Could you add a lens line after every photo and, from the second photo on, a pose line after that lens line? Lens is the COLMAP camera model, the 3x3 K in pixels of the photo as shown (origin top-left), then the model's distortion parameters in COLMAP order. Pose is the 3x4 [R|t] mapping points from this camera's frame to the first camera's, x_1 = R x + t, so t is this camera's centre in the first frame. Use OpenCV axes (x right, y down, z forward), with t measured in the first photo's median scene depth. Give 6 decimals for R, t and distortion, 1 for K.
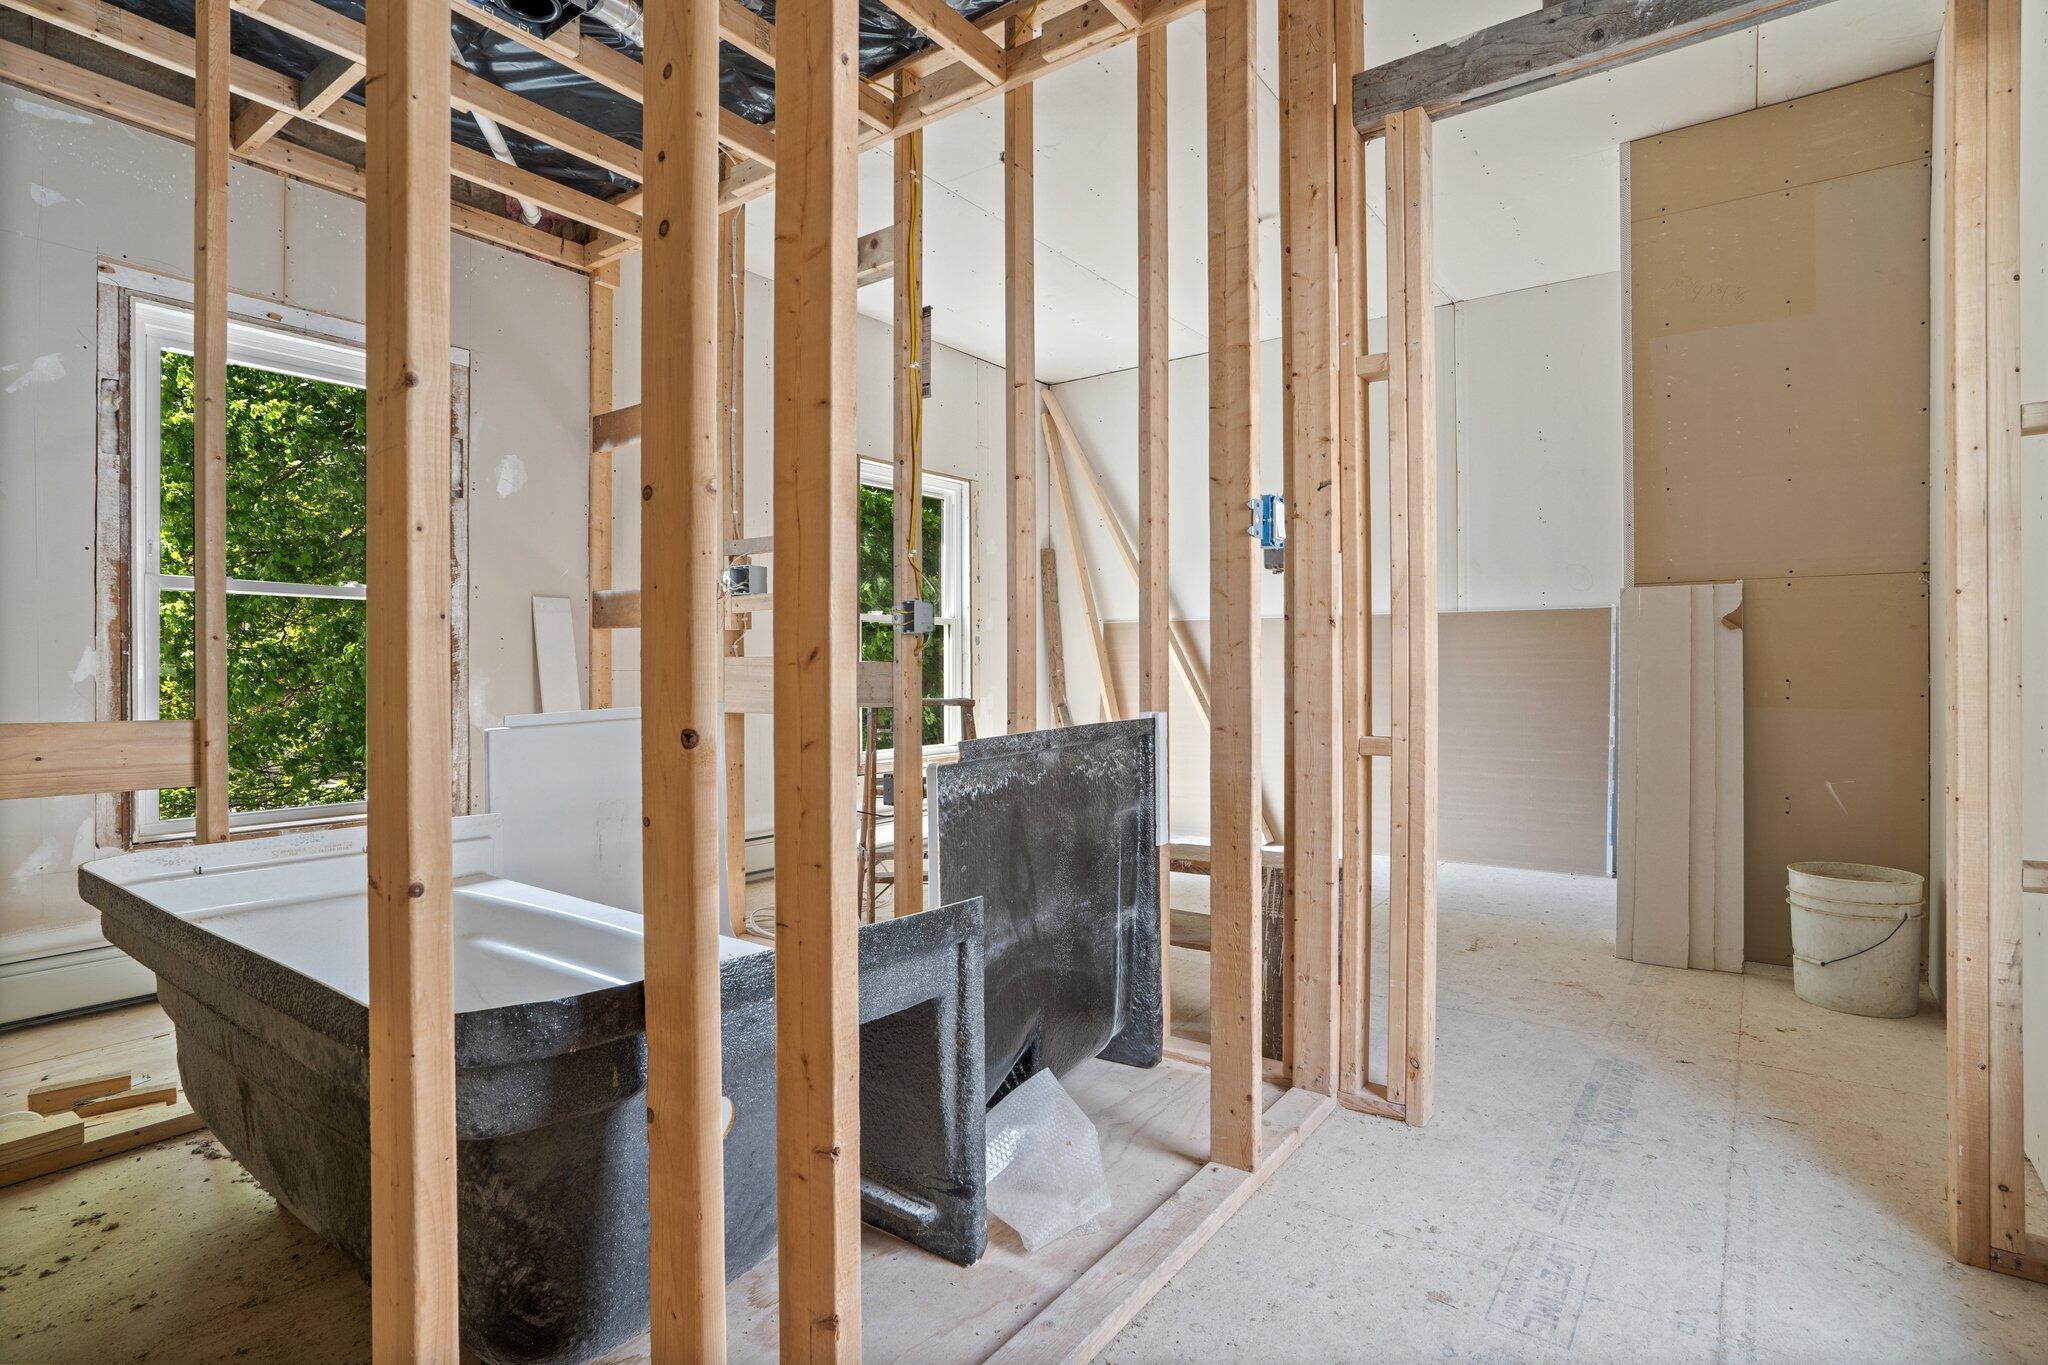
lens RADIAL K [[1007.6, 0, 1024.0], [0, 1007.6, 682.5], [0, 0, 1]] dist [-0.001496, 0.009659]
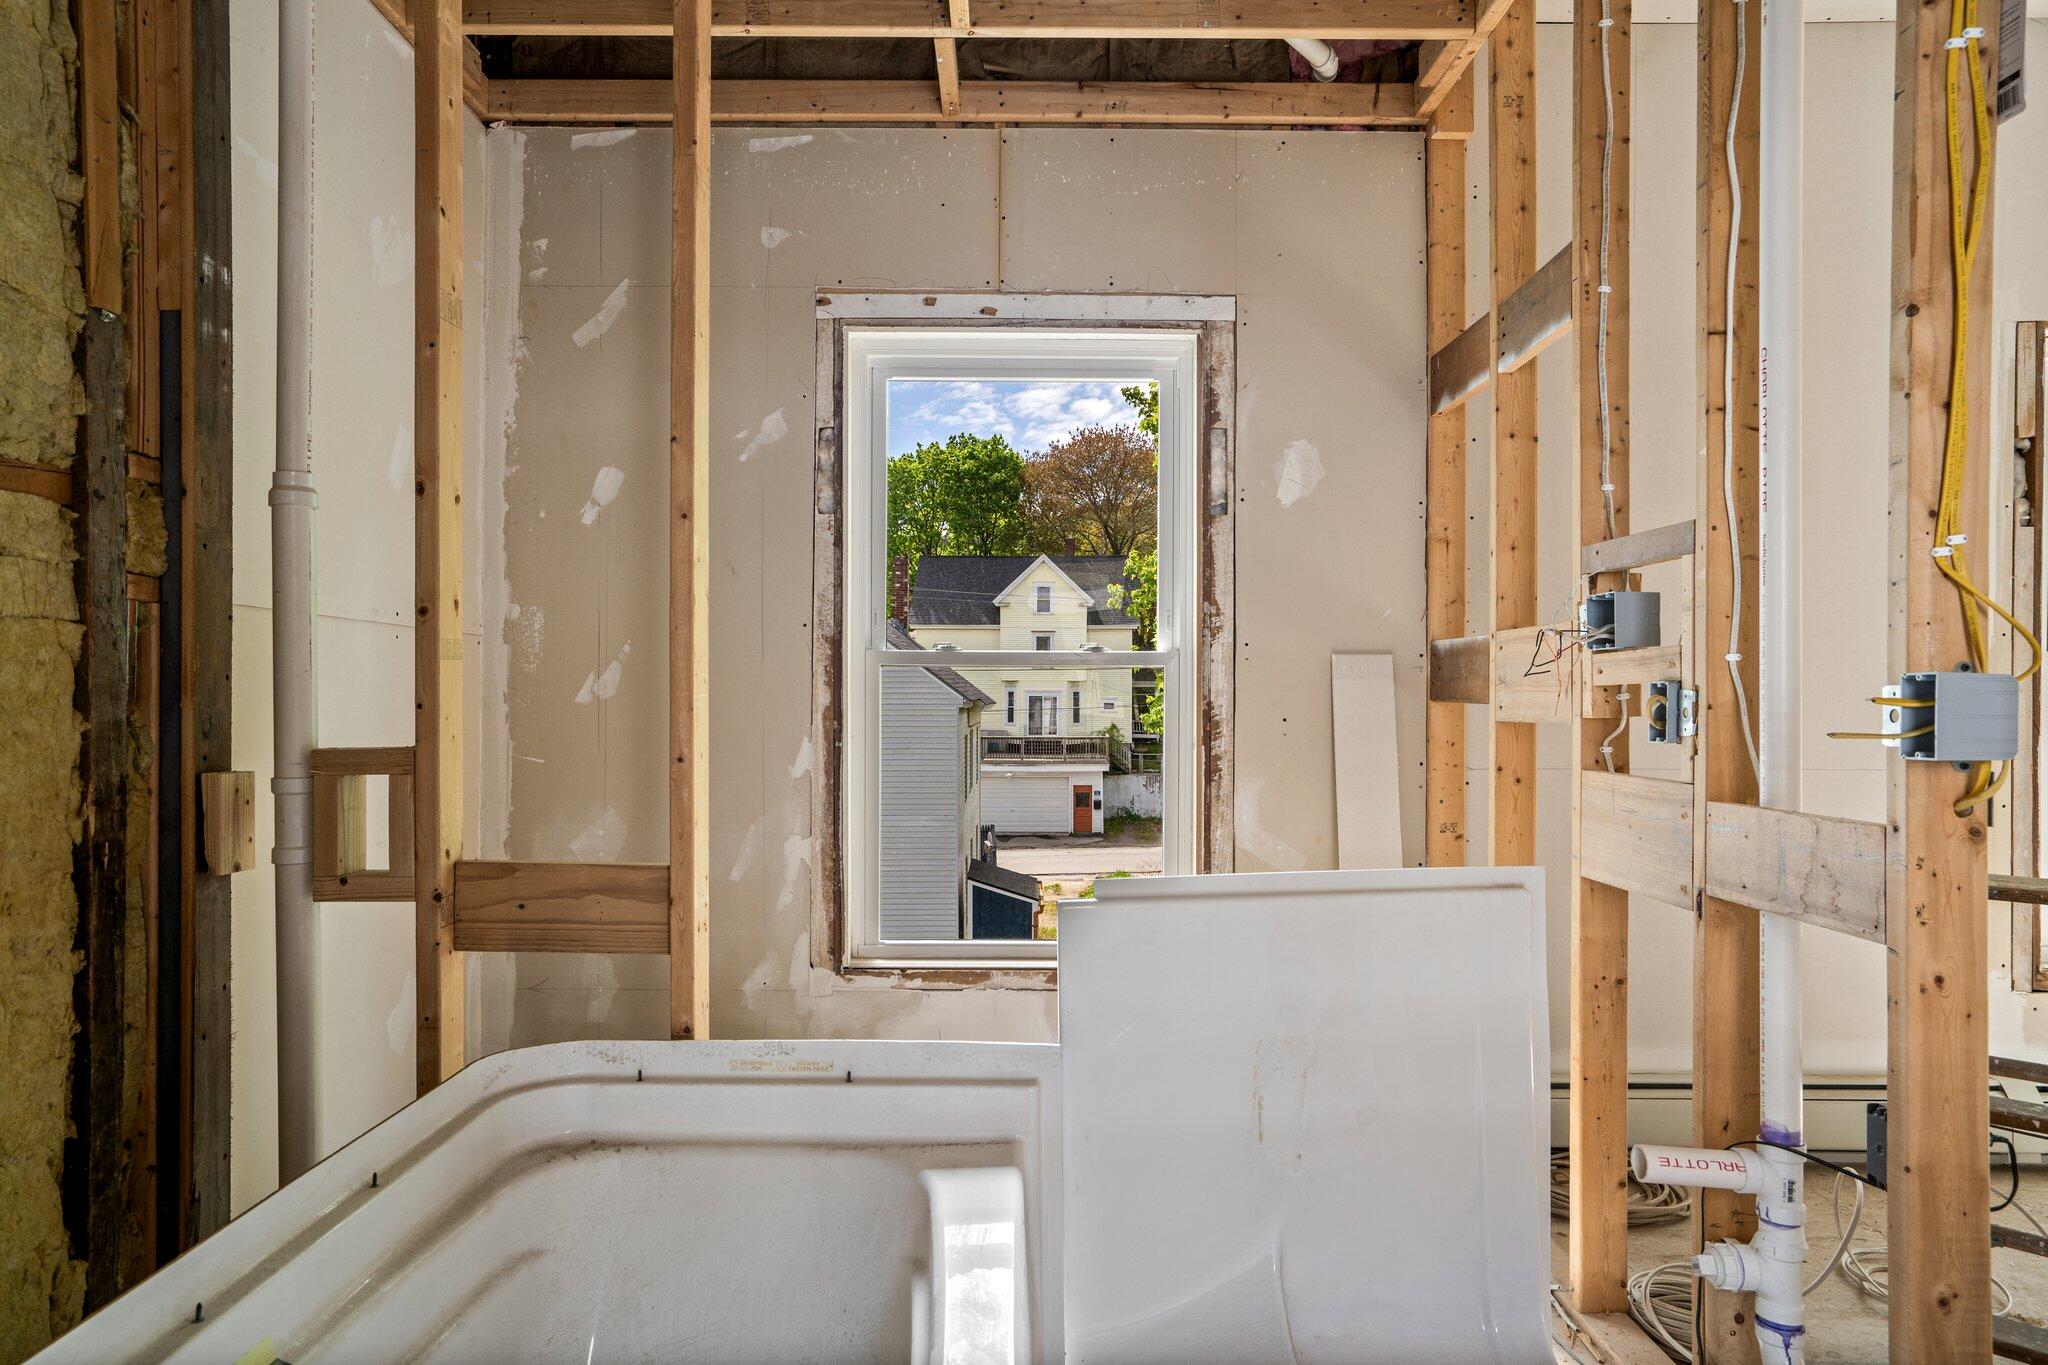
lens RADIAL K [[1282.5, 0, 1022.0], [0, 1282.5, 707.6], [0, 0, 1]] dist [-0.031080, 0.027838]
pose [[0.593899, 0.016792, -0.804364, 0.058760], [-0.021962, 0.999748, 0.004655, -0.054523], [0.804239, 0.014901, 0.594119, 0.381822]]
